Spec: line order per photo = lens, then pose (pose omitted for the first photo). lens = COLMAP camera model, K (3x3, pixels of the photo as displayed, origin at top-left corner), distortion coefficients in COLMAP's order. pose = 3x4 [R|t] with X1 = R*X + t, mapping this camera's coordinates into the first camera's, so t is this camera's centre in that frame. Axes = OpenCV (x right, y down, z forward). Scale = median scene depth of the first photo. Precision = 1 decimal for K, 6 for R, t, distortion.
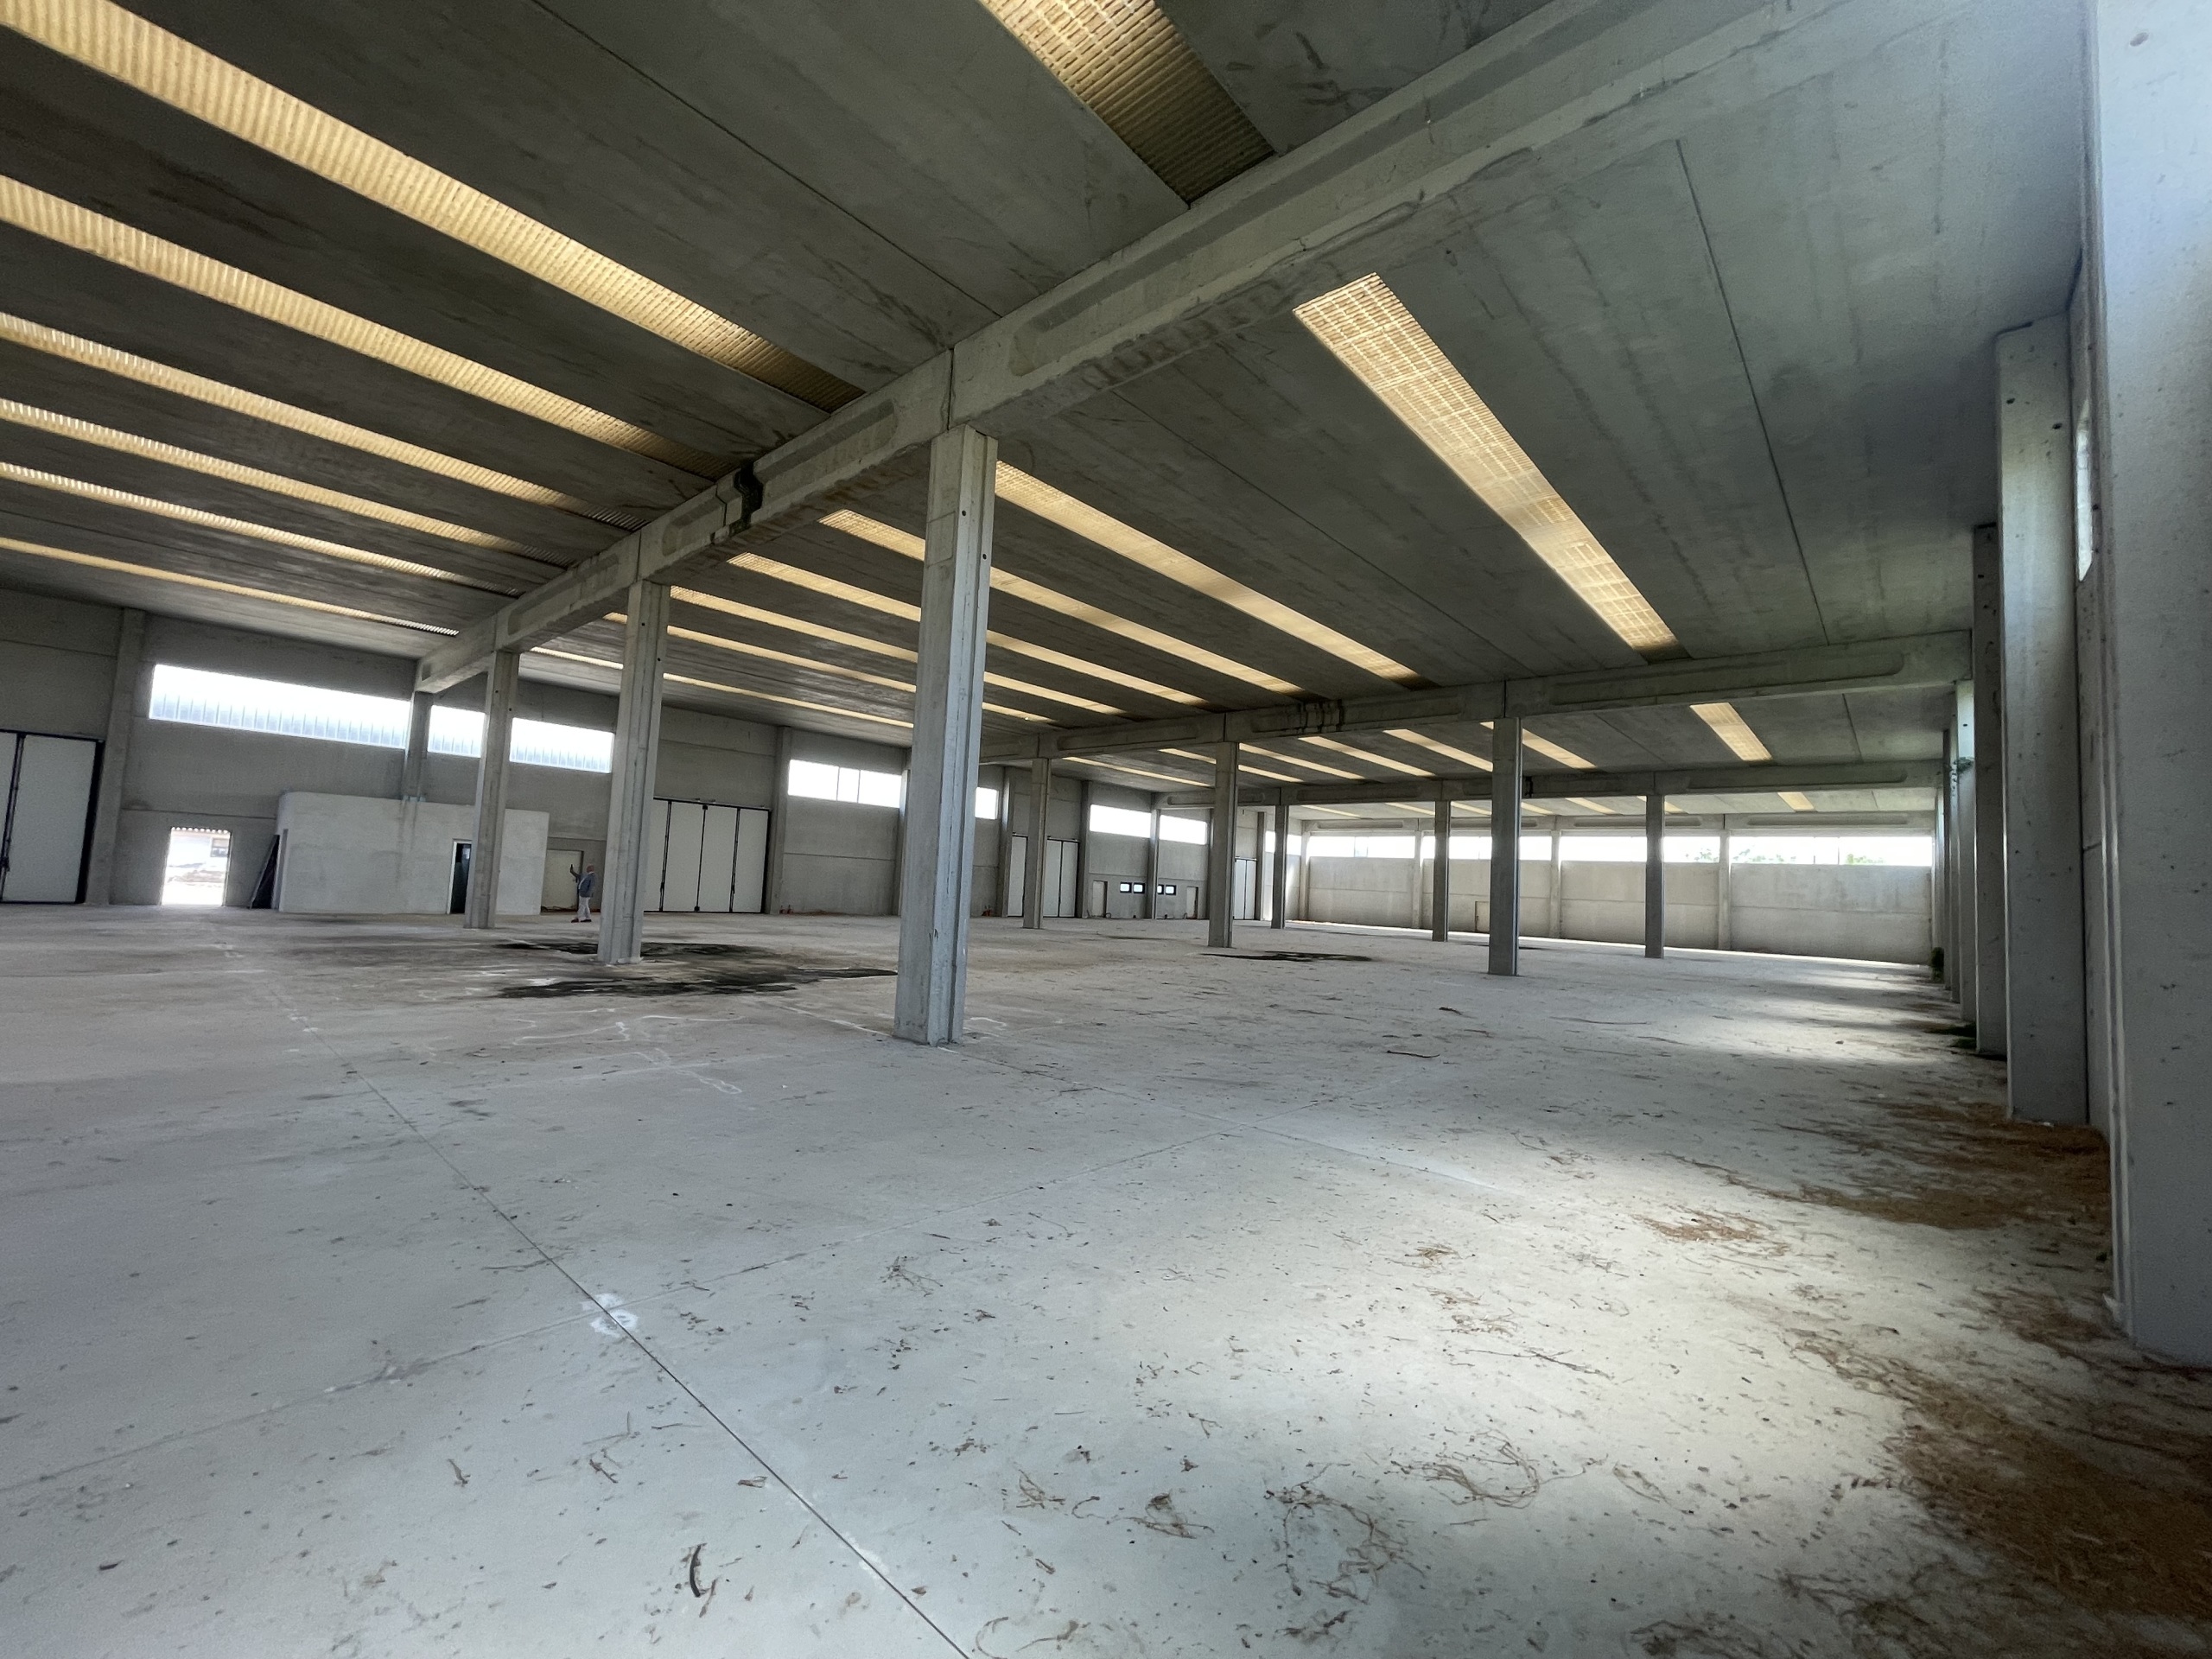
lens RADIAL K [[894.7, 0, 1110.5], [0, 894.7, 826.8], [0, 0, 1]] dist [-0.001677, -0.000260]
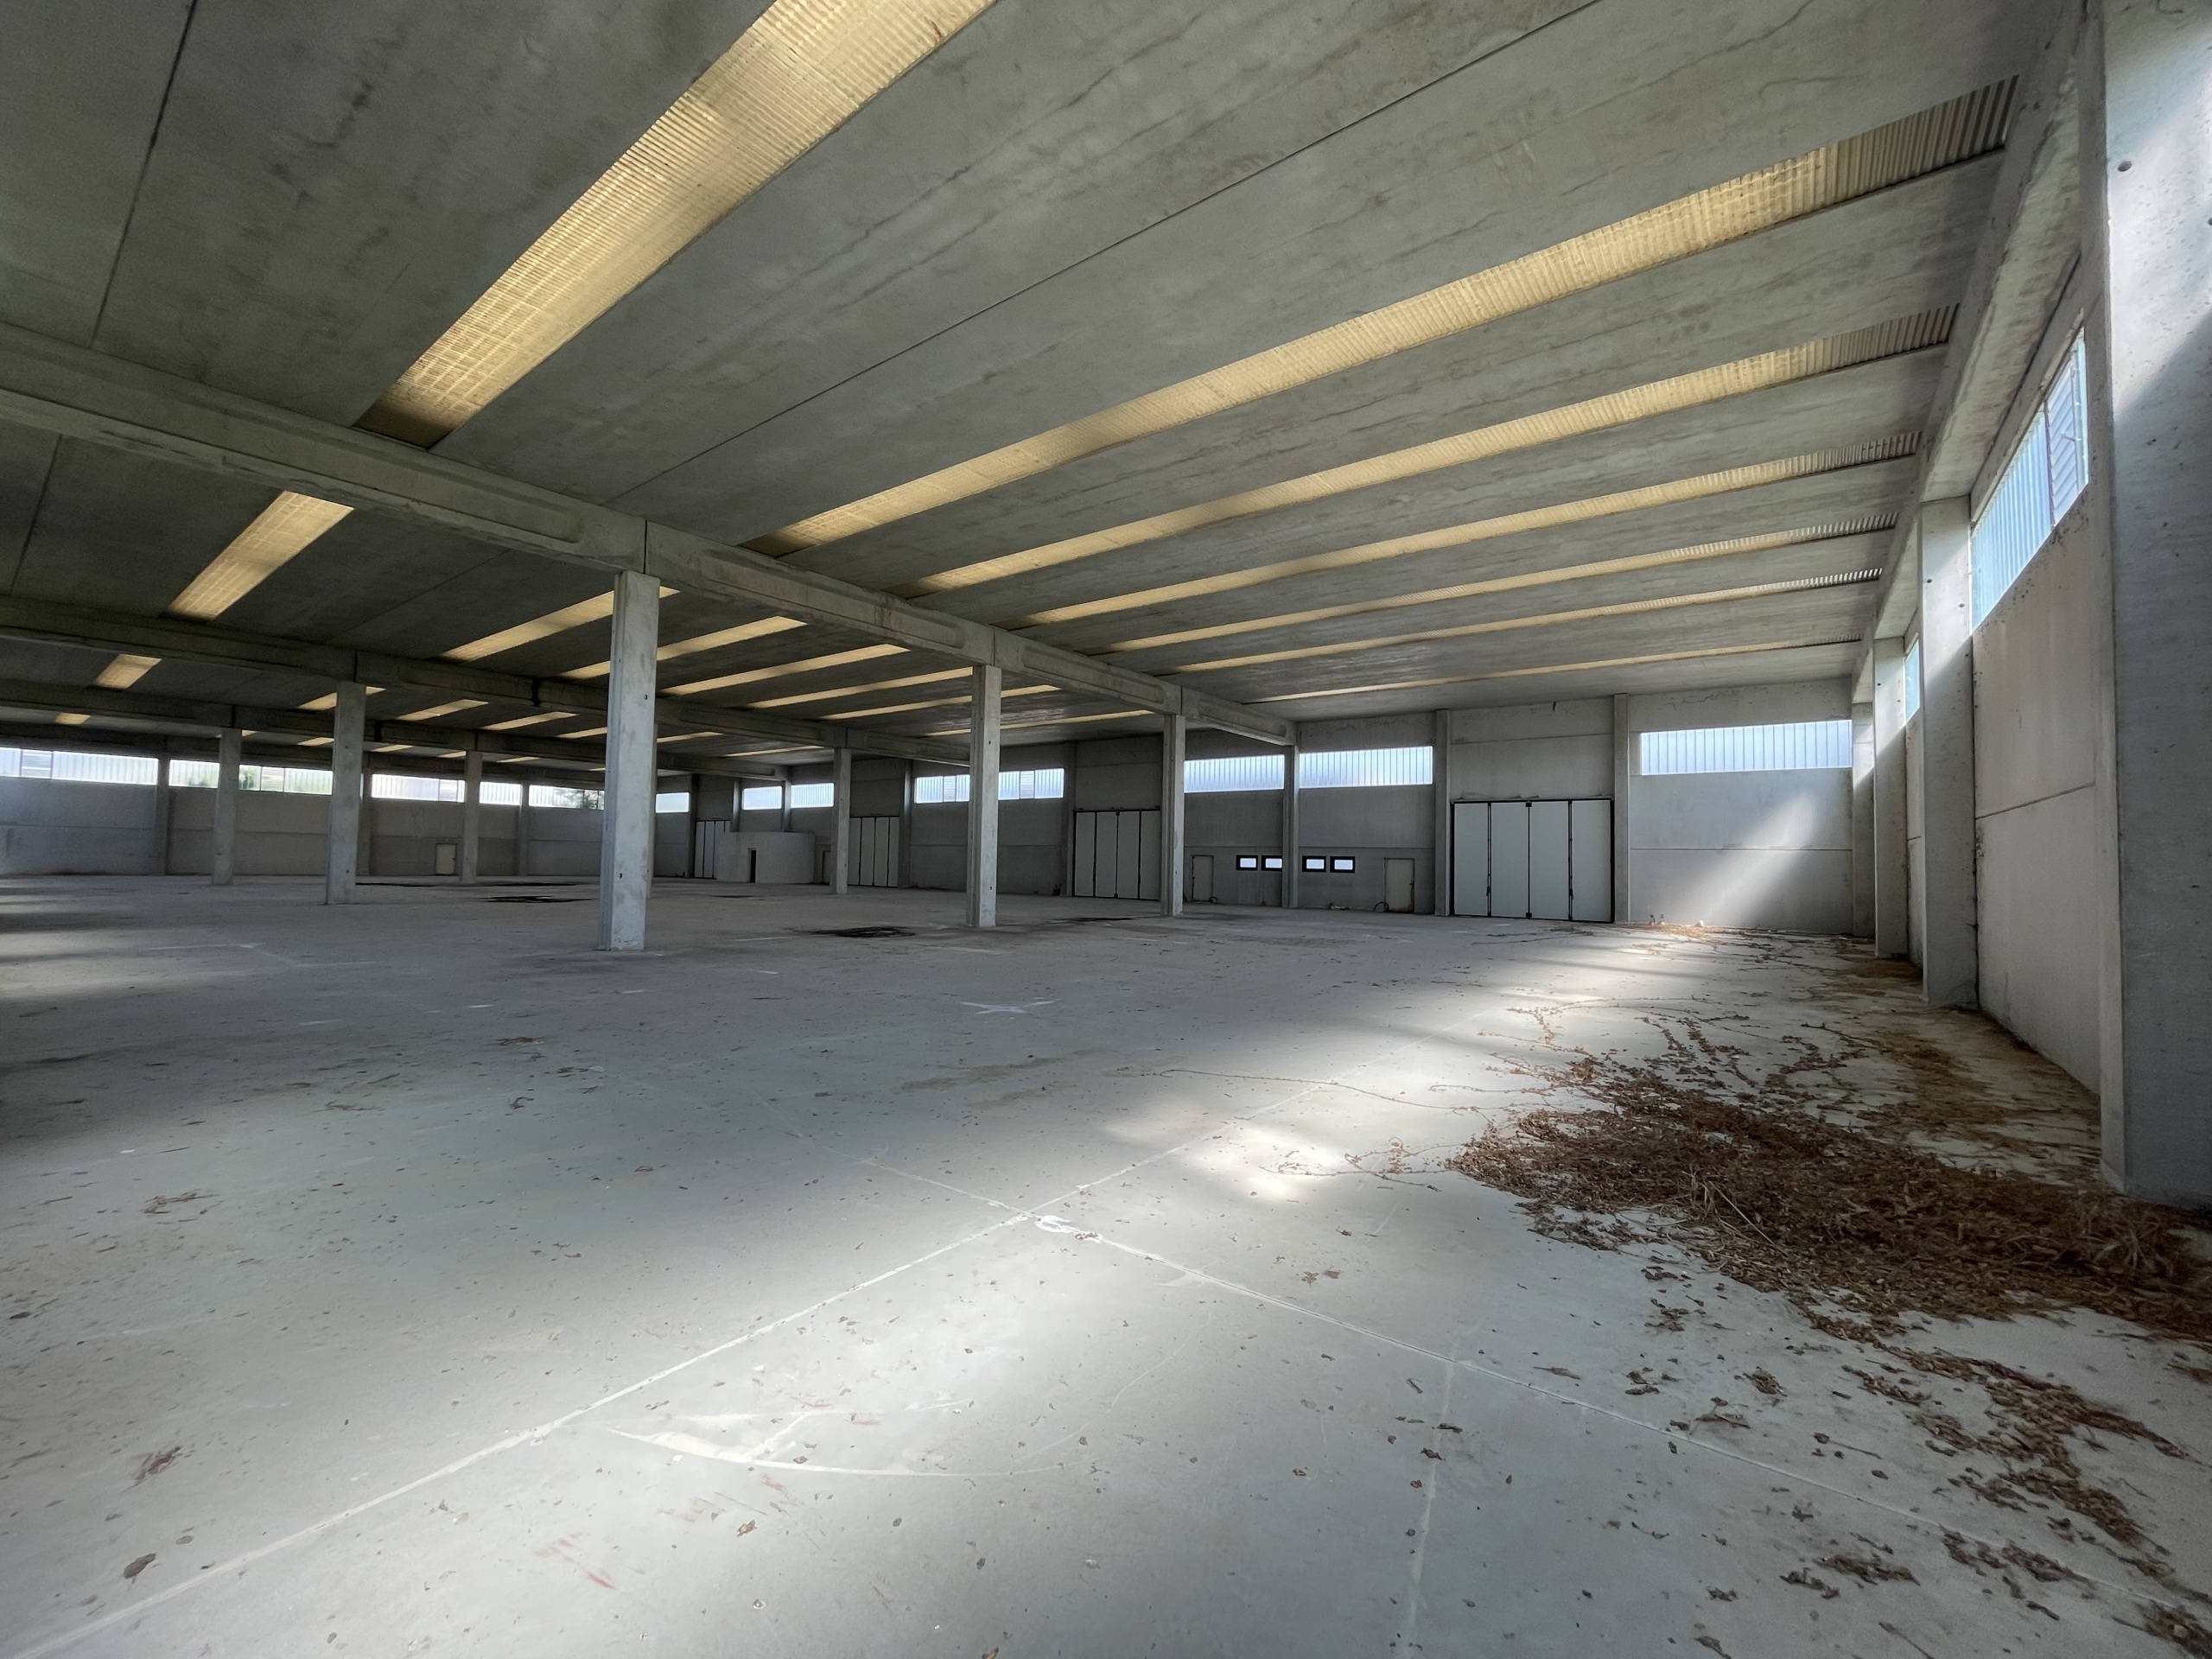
lens RADIAL K [[894.7, 0, 1110.5], [0, 894.7, 826.8], [0, 0, 1]] dist [-0.001677, -0.000260]
pose [[0.071045, -0.087062, -0.993666, 1.189537], [0.053908, 0.995063, -0.083330, 0.152031], [0.996015, -0.047647, 0.075388, 1.365136]]
